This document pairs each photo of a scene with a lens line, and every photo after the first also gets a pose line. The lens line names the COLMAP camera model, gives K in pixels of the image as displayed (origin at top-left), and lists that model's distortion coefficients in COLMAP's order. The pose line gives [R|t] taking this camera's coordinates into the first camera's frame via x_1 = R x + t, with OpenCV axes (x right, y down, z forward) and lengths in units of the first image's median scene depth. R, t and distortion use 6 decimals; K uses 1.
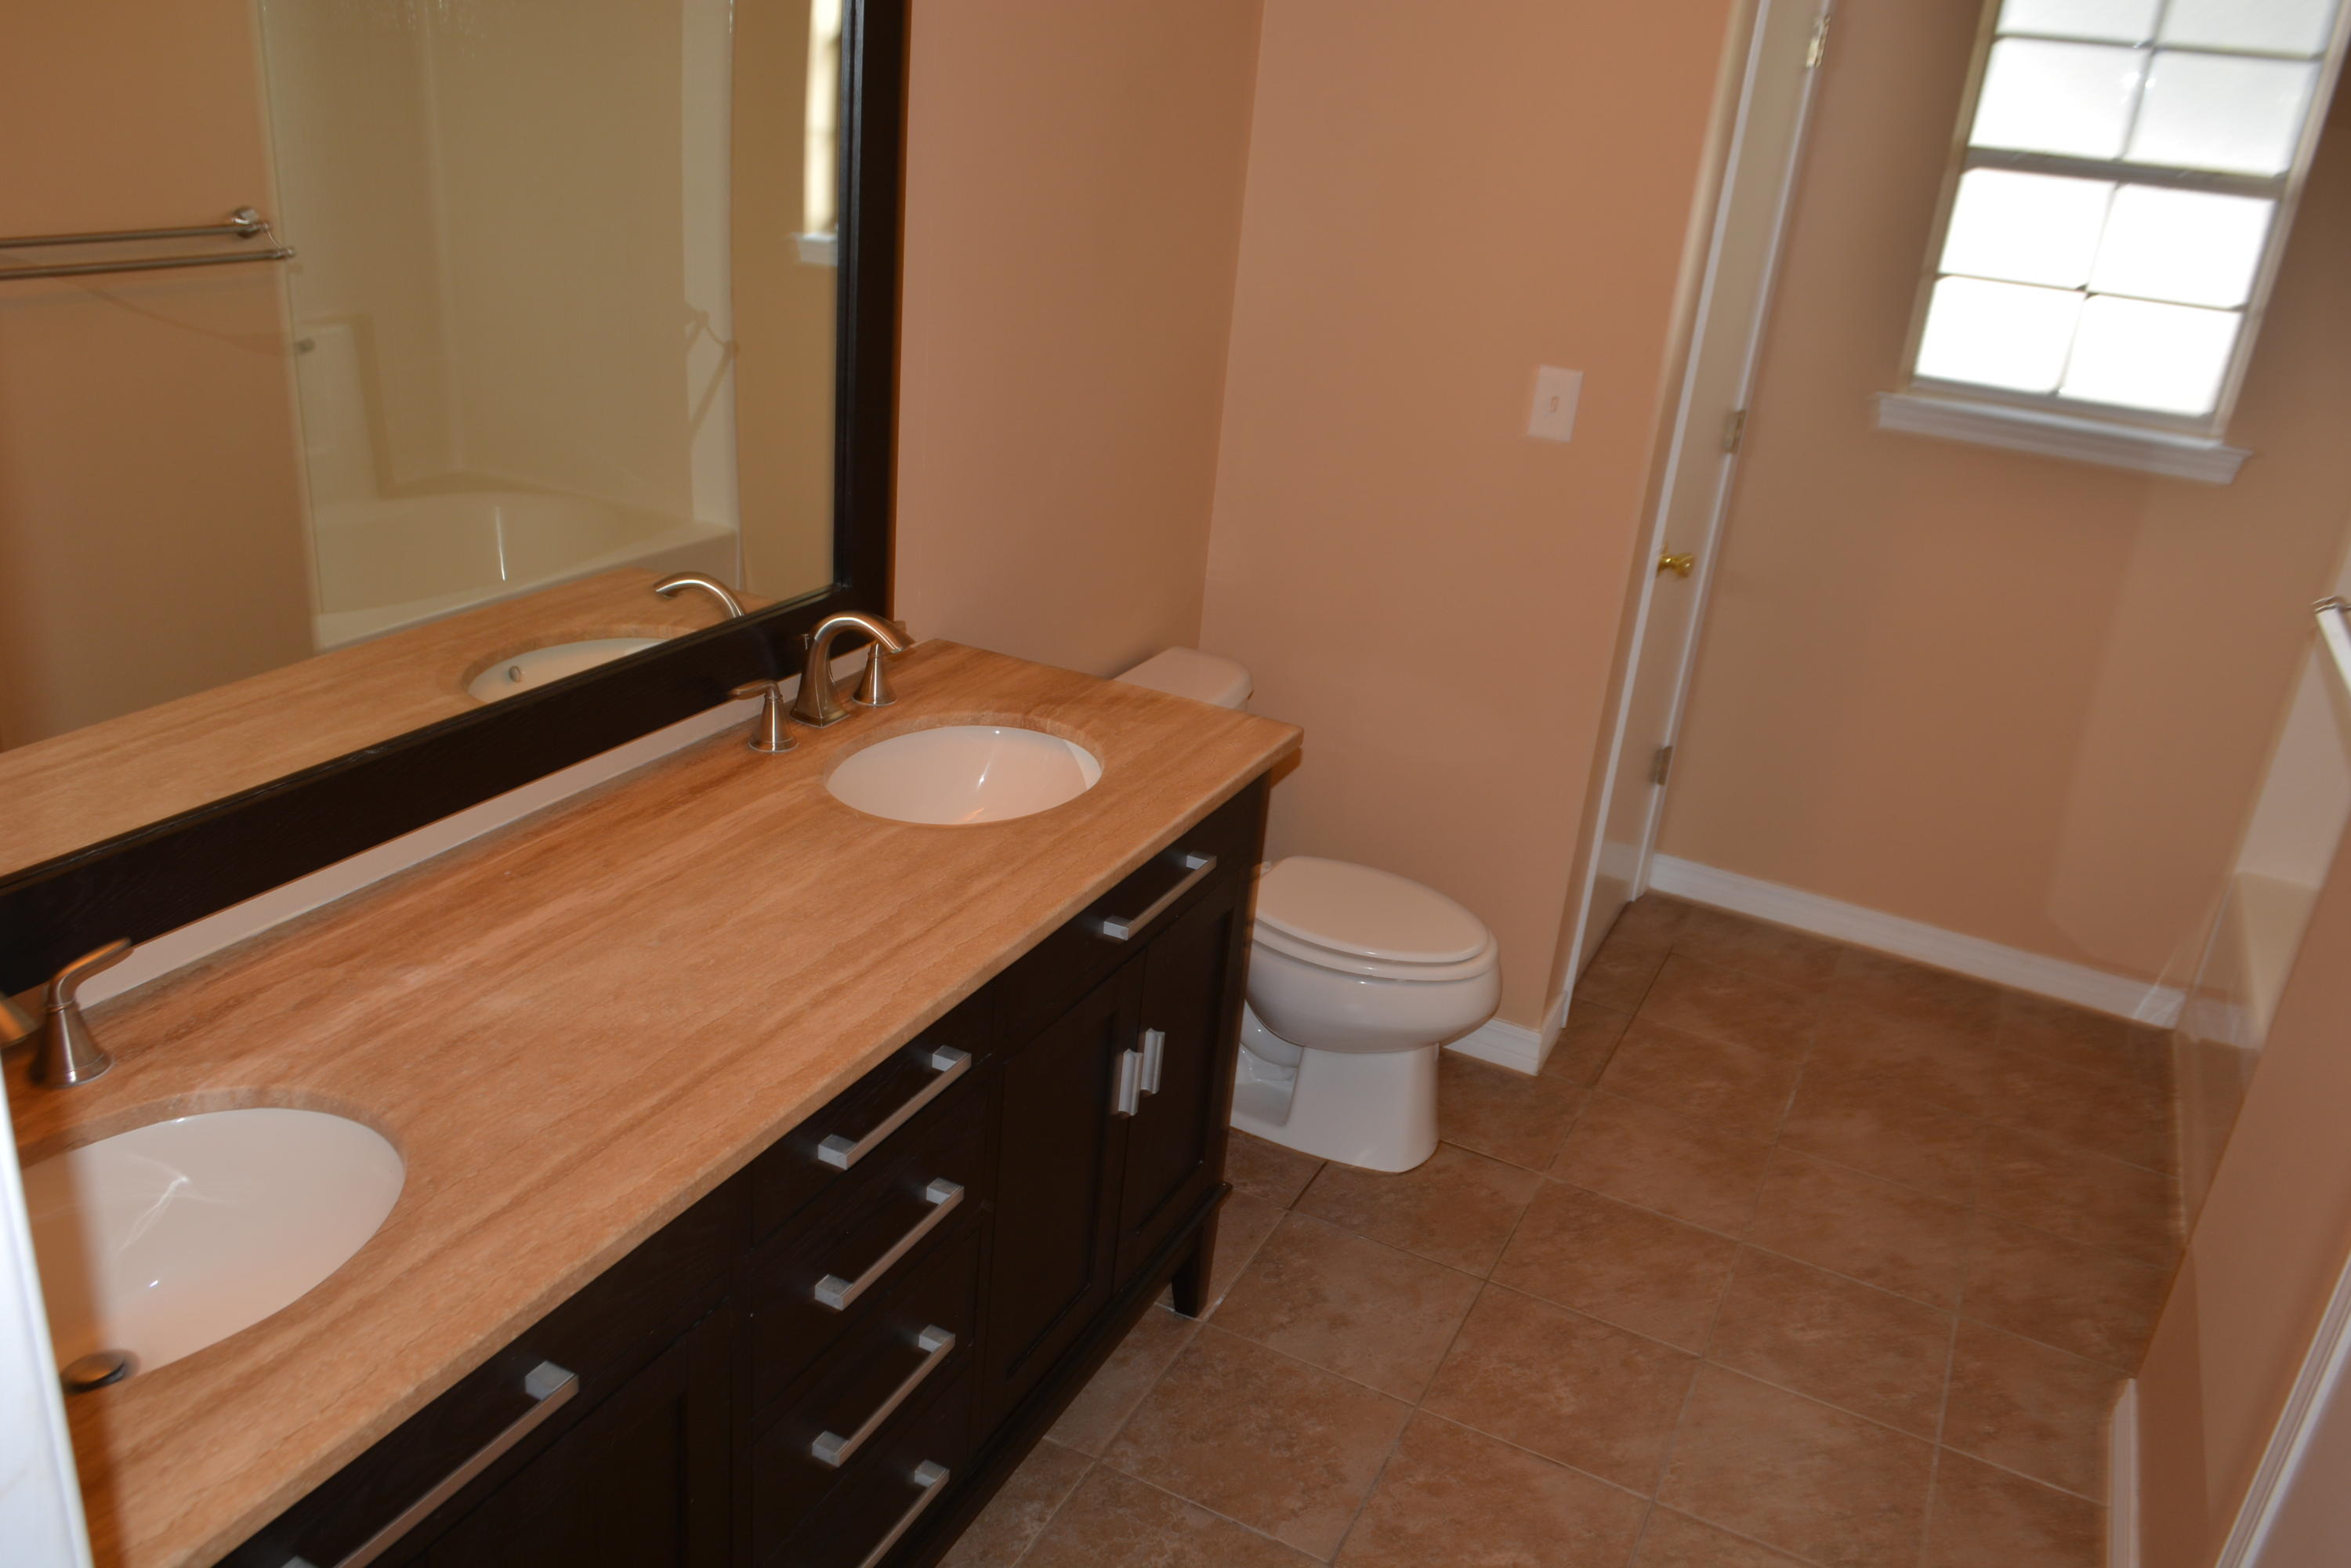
lens RADIAL K [[1849.2, 0, 1132.4], [0, 1849.2, 810.4], [0, 0, 1]] dist [-0.004608, -0.000149]
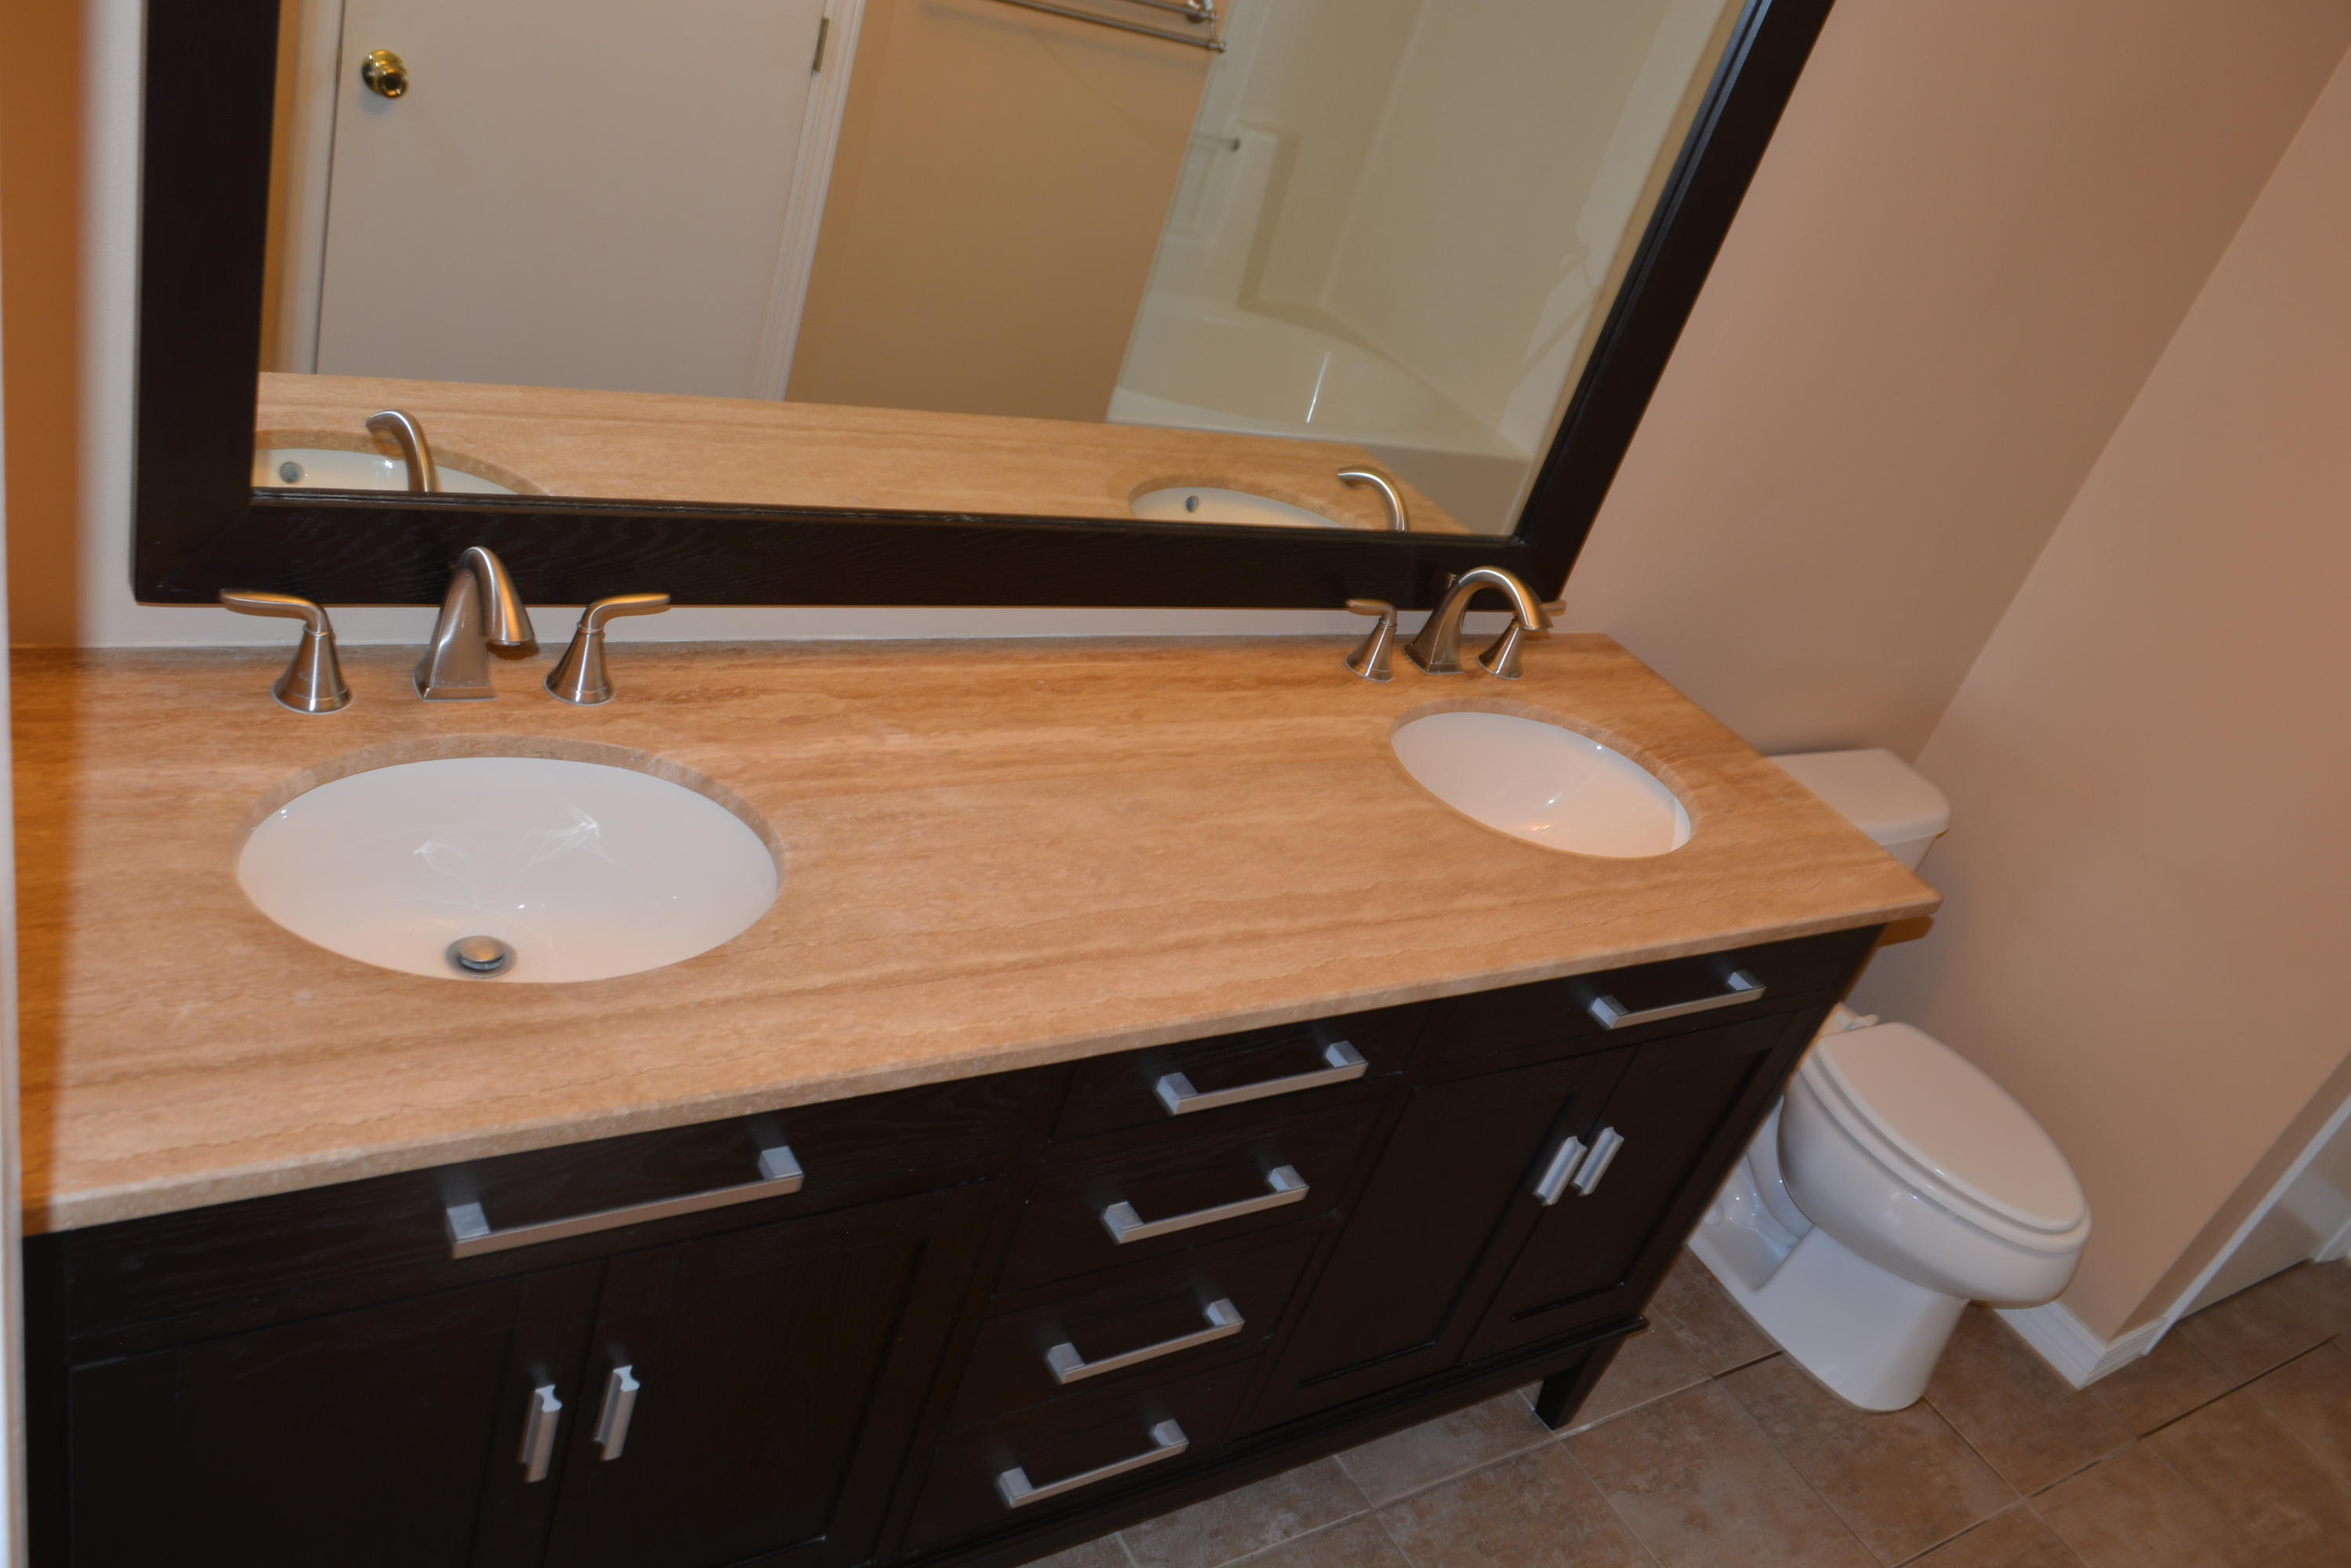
lens RADIAL K [[1849.2, 0, 1132.4], [0, 1849.2, 810.4], [0, 0, 1]] dist [-0.004608, -0.000149]
pose [[0.838861, 0.417546, -0.349238, 0.075085], [-0.402494, 0.907723, 0.118482, -0.039791], [0.366483, 0.041176, 0.929513, 0.097432]]
